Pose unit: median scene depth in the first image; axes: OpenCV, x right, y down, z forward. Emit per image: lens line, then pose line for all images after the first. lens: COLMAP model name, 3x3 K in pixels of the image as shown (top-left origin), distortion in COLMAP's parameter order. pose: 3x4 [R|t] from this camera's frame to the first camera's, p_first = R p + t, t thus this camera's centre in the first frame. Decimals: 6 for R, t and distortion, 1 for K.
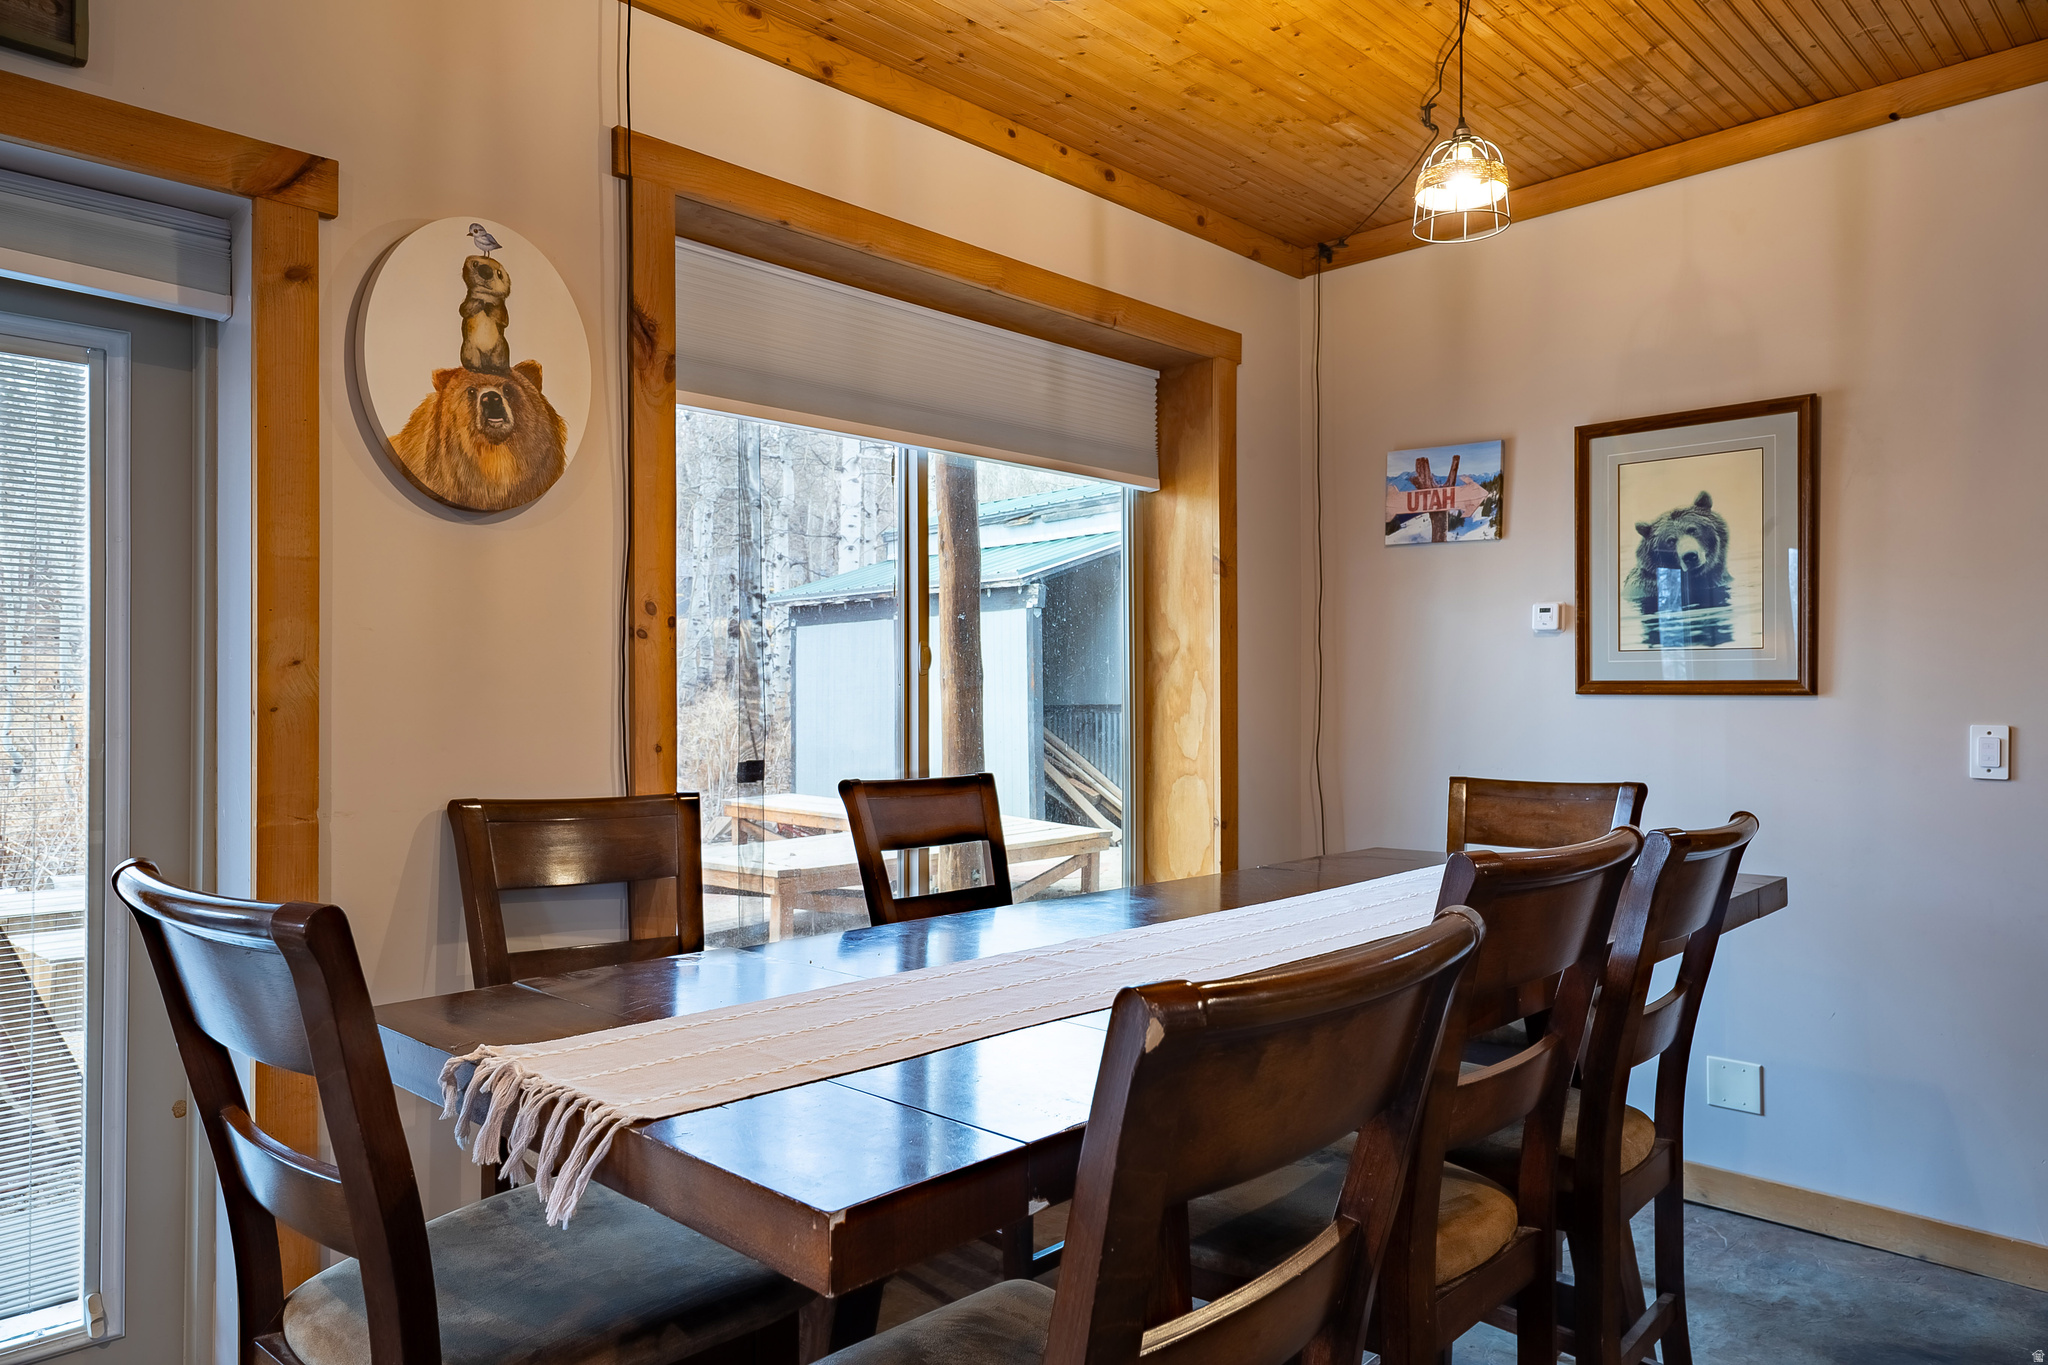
lens RADIAL K [[1369.3, 0, 1024.2], [0, 1369.3, 684.9], [0, 0, 1]] dist [-0.000631, -0.000876]
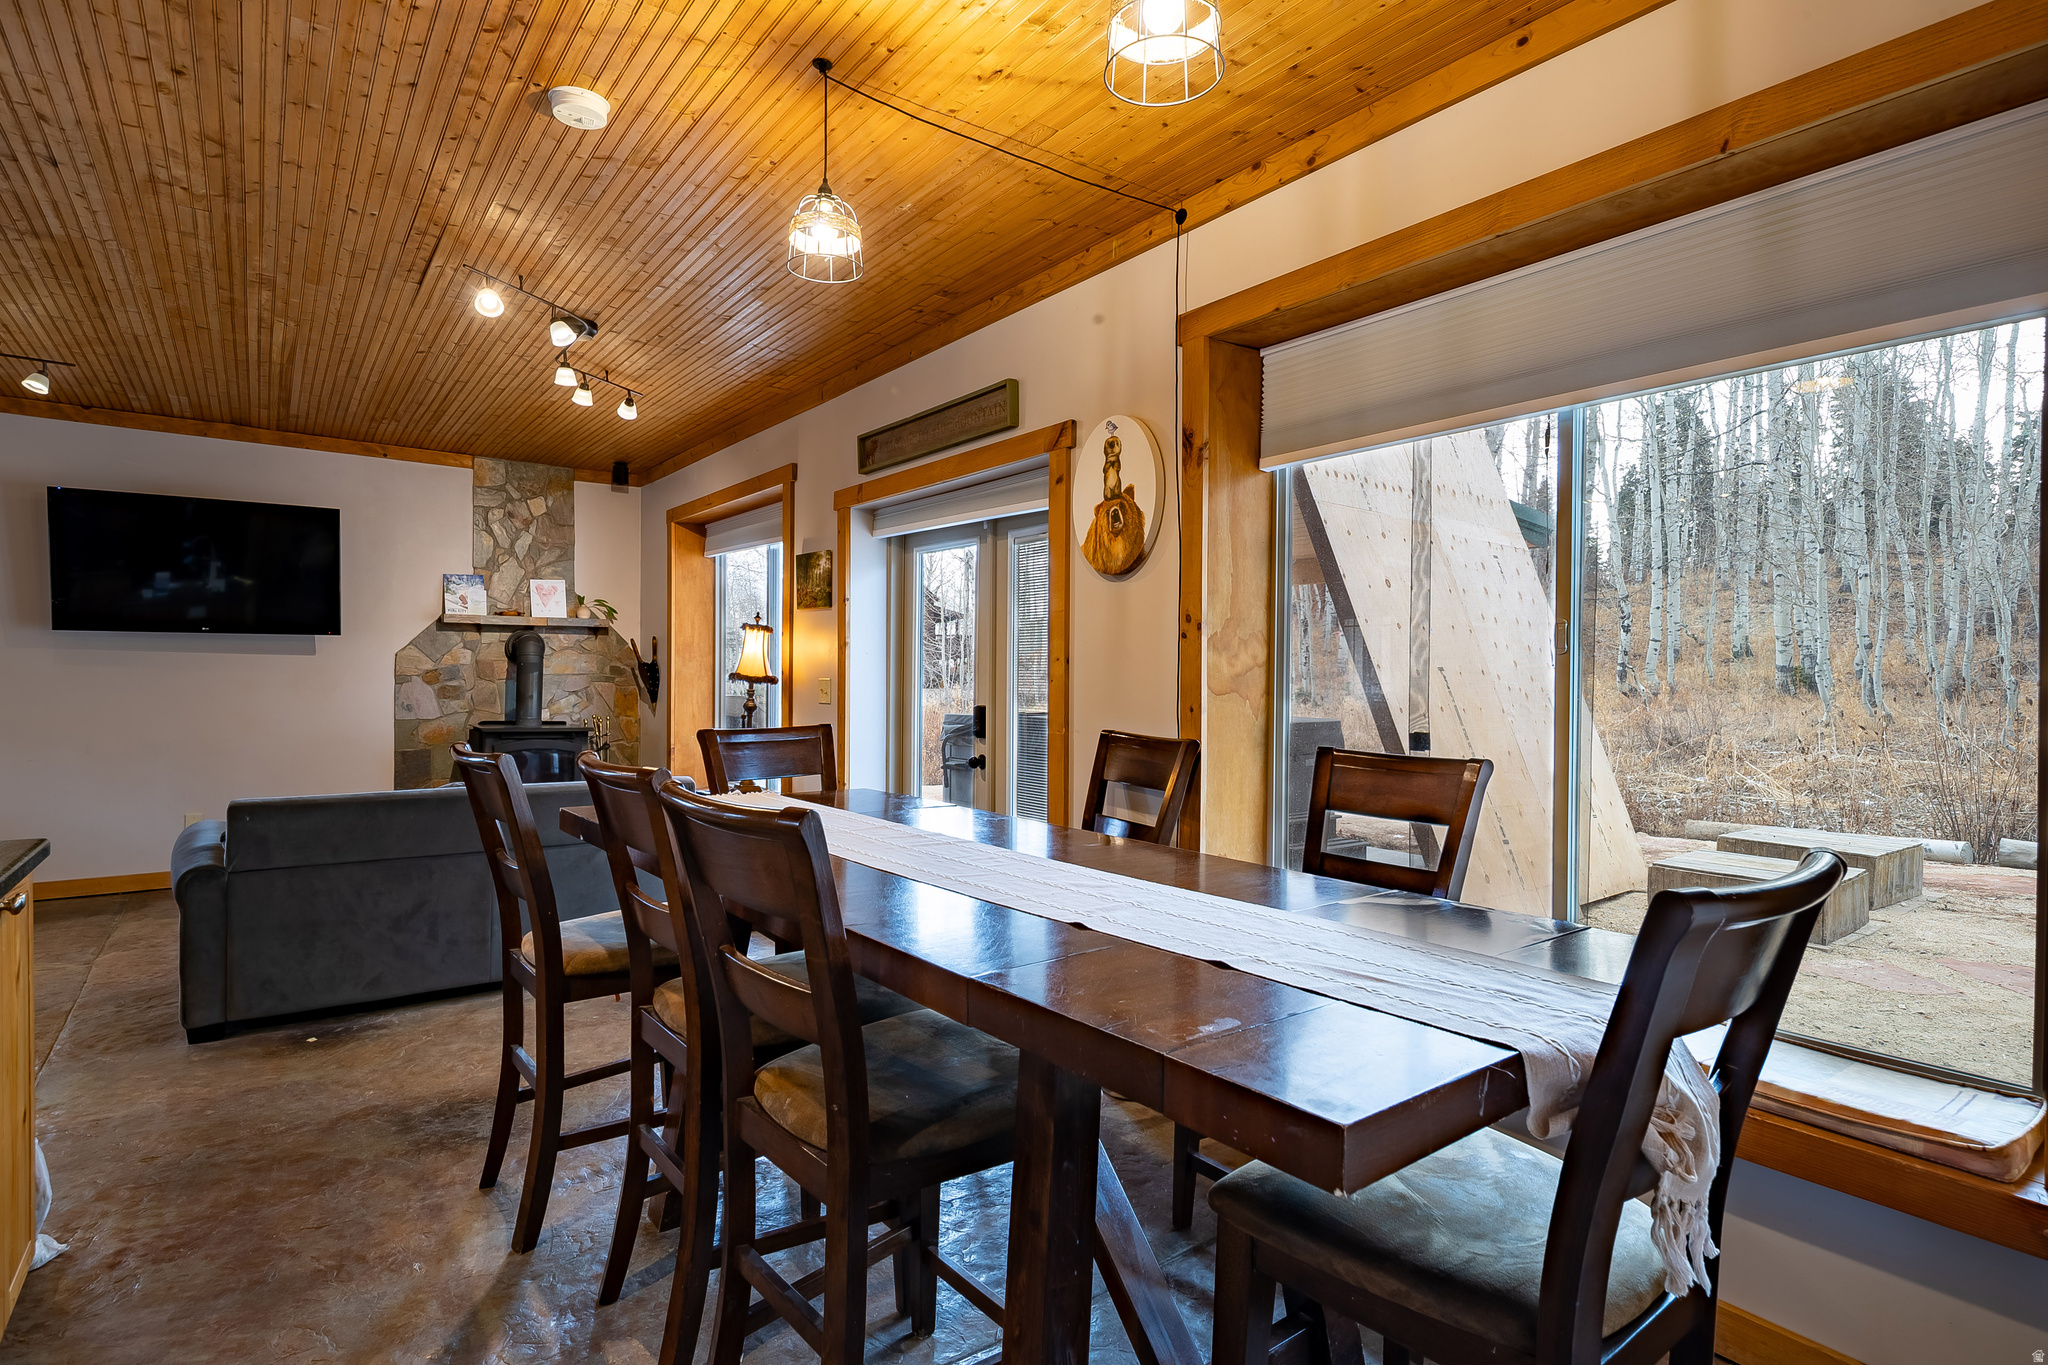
lens RADIAL K [[1013.1, 0, 1025.4], [0, 1013.1, 685.6], [0, 0, 1]] dist [0.001916, 0.000081]
pose [[-0.166693, 0.002473, -0.986006, 0.958535], [-0.004816, 0.999983, 0.003322, 0.017380], [0.985997, 0.005302, -0.166679, 1.102987]]
